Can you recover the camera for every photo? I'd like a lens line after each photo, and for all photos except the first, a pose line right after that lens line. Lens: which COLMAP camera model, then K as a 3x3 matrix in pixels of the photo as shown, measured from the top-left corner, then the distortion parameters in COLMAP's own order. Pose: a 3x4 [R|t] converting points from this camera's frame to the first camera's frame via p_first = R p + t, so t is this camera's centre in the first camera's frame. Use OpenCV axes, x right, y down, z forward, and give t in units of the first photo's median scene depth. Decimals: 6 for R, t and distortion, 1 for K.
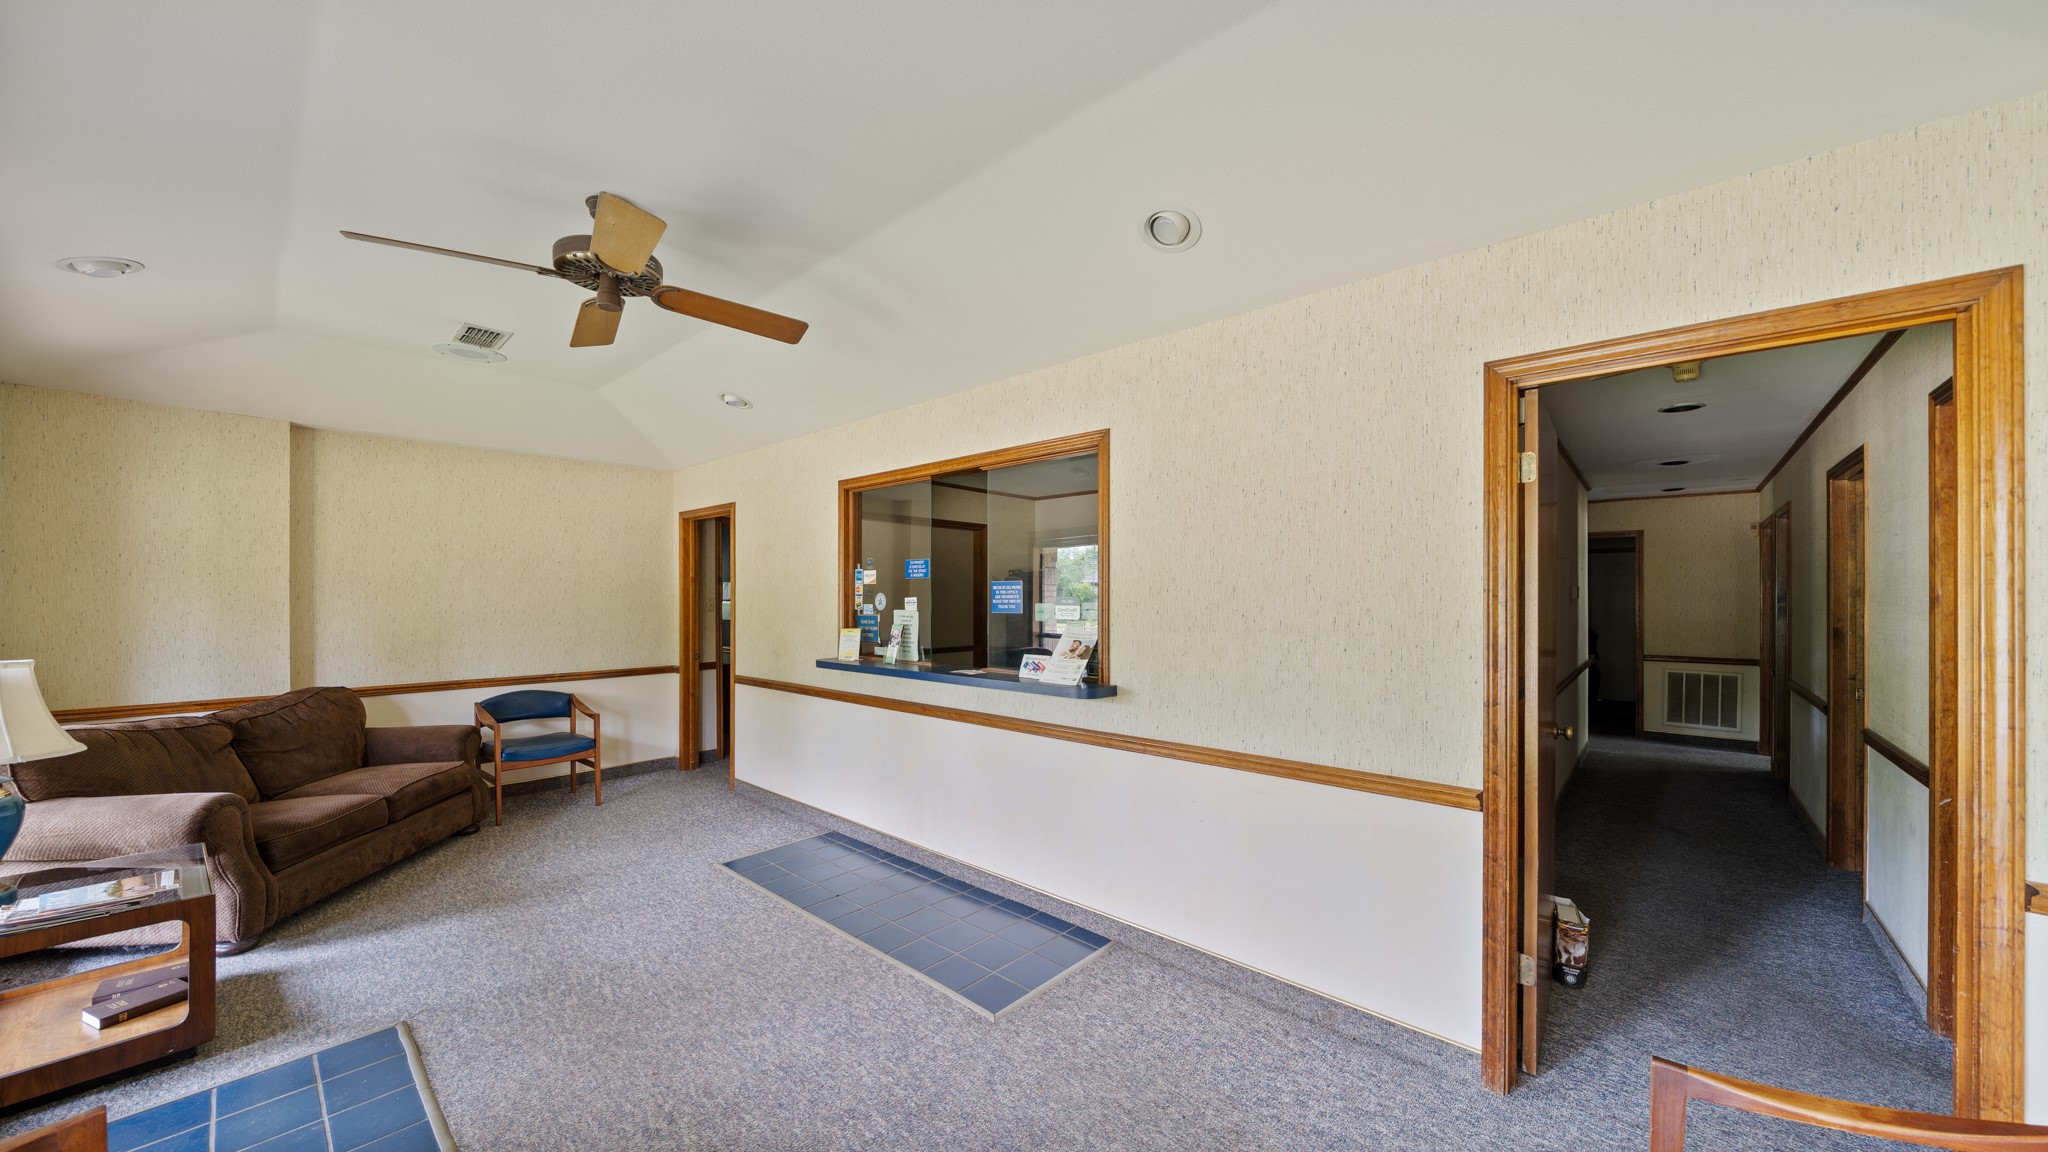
lens RADIAL K [[707.2, 0, 1024.8], [0, 707.2, 574.9], [0, 0, 1]] dist [-0.007049, -0.000038]
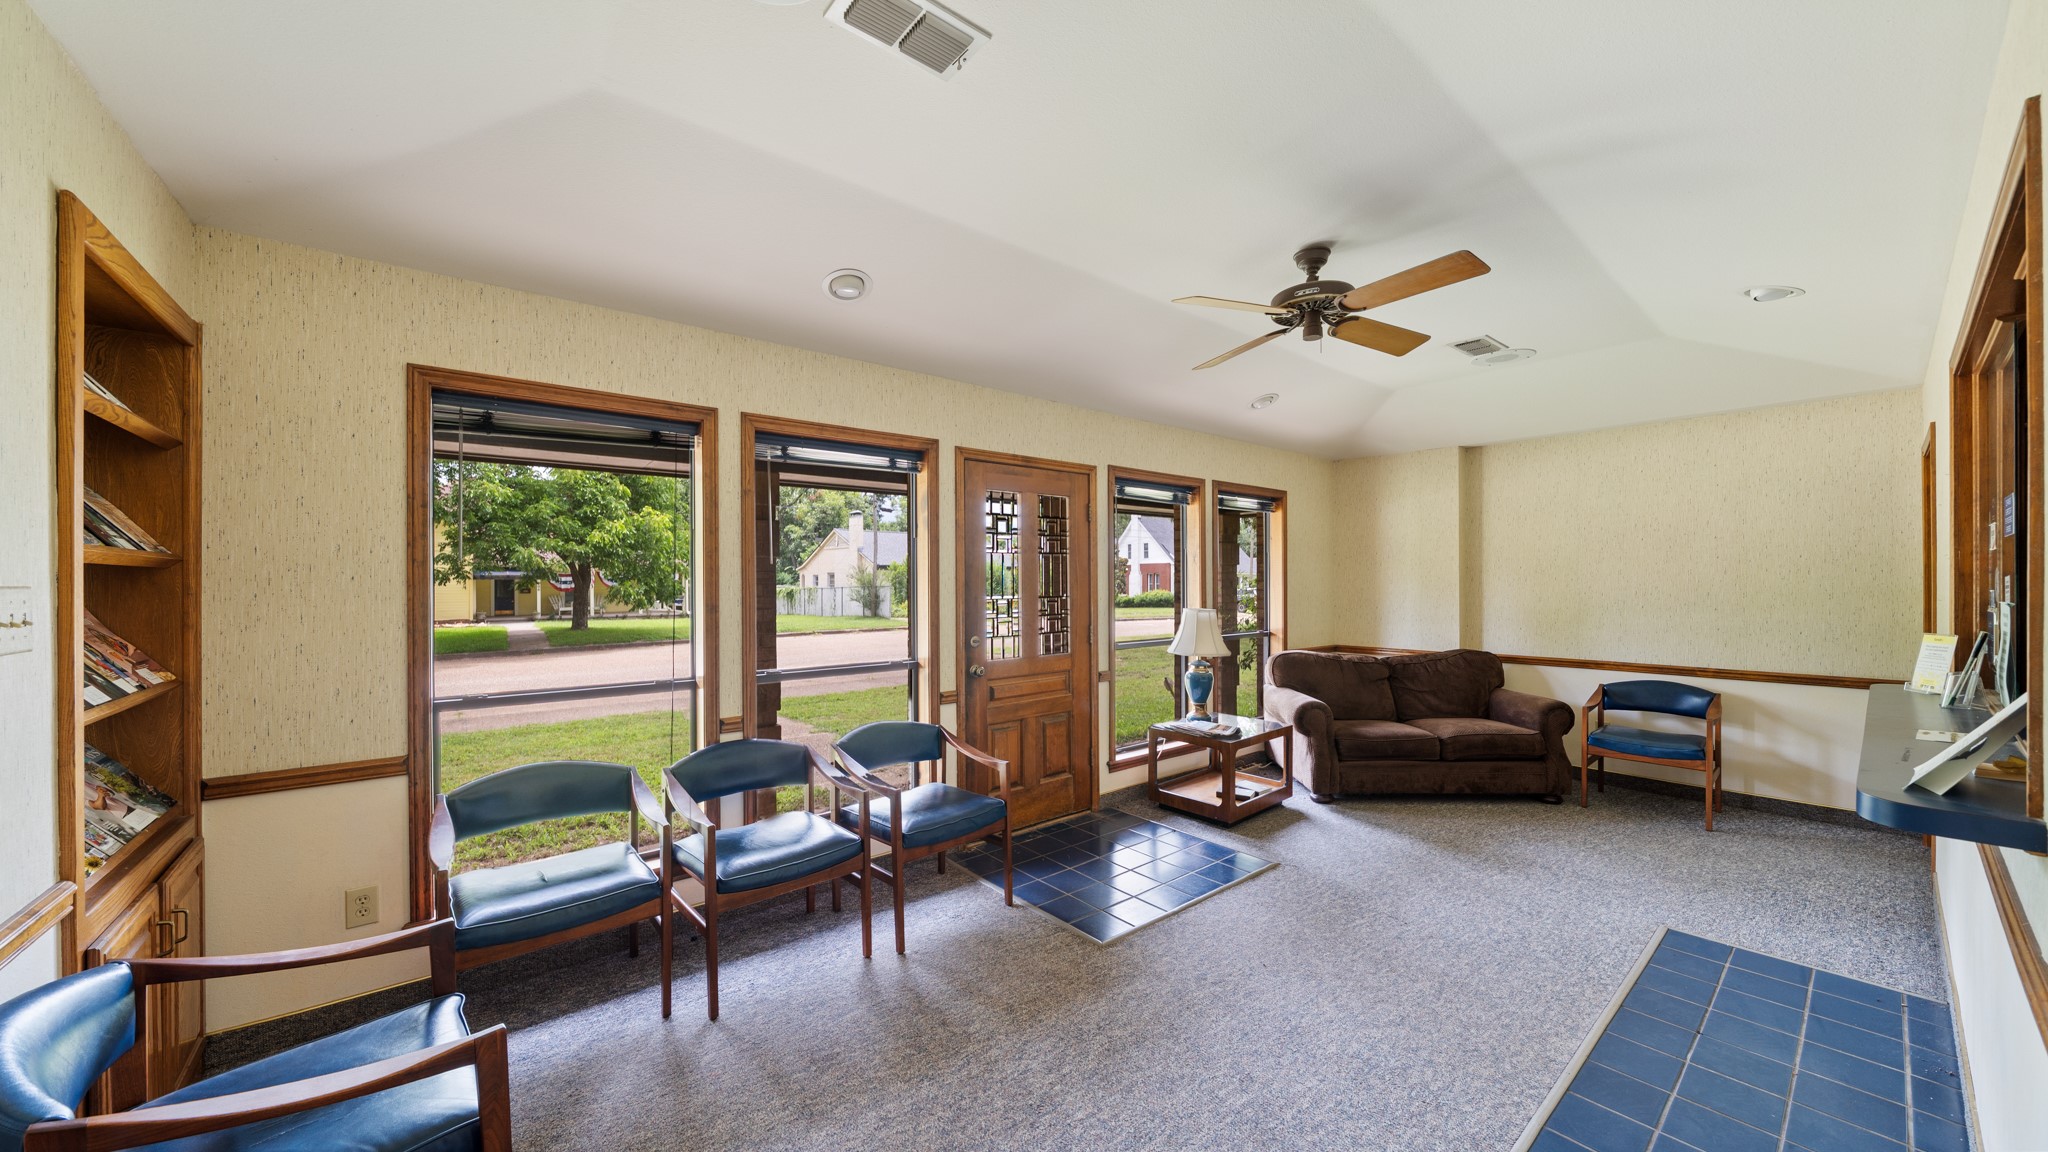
lens RADIAL K [[715.5, 0, 1031.6], [0, 715.5, 563.7], [0, 0, 1]] dist [-0.000573, -0.000056]
pose [[-0.148116, -0.023598, -0.988688, 0.403009], [0.035249, 0.998954, -0.029123, 0.013026], [0.988342, -0.039164, -0.147129, 0.408979]]
